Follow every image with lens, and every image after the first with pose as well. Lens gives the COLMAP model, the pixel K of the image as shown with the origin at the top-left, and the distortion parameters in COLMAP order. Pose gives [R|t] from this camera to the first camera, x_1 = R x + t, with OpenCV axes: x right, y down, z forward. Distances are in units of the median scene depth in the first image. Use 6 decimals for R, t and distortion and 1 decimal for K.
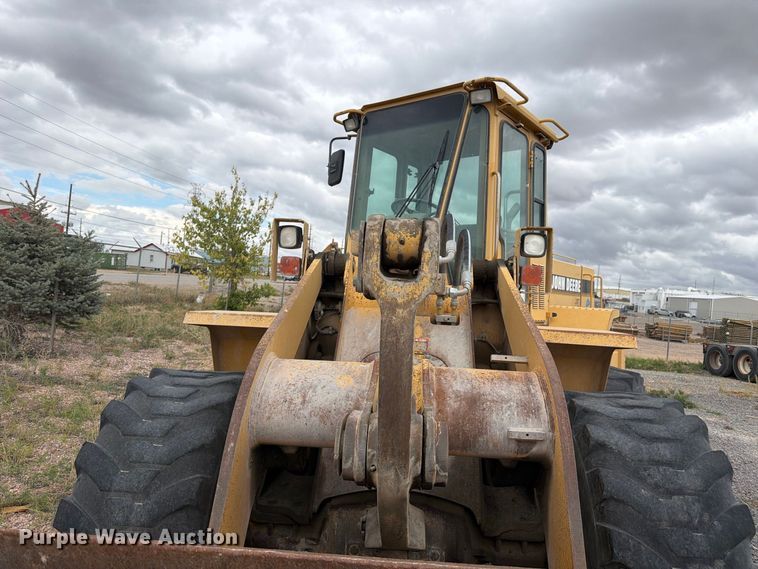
lens RADIAL K [[542.6, 0, 382.8], [0, 542.6, 277.9], [0, 0, 1]] dist [0.057955, -0.074511]
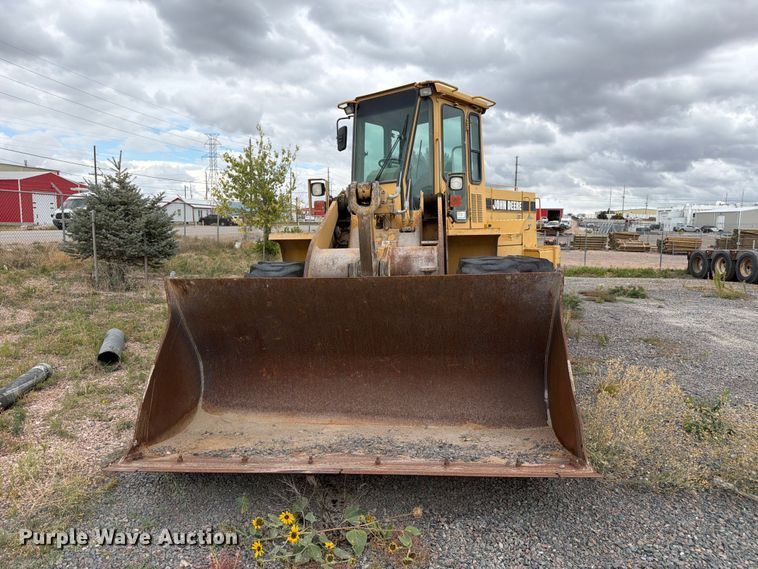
lens RADIAL K [[550.0, 0, 380.2], [0, 550.0, 292.5], [0, 0, 1]] dist [0.062311, -0.082970]
pose [[0.996124, -0.066458, -0.057629, 0.072746], [0.073656, 0.988318, 0.133424, 0.020752], [0.048088, -0.137151, 0.989382, -0.525490]]
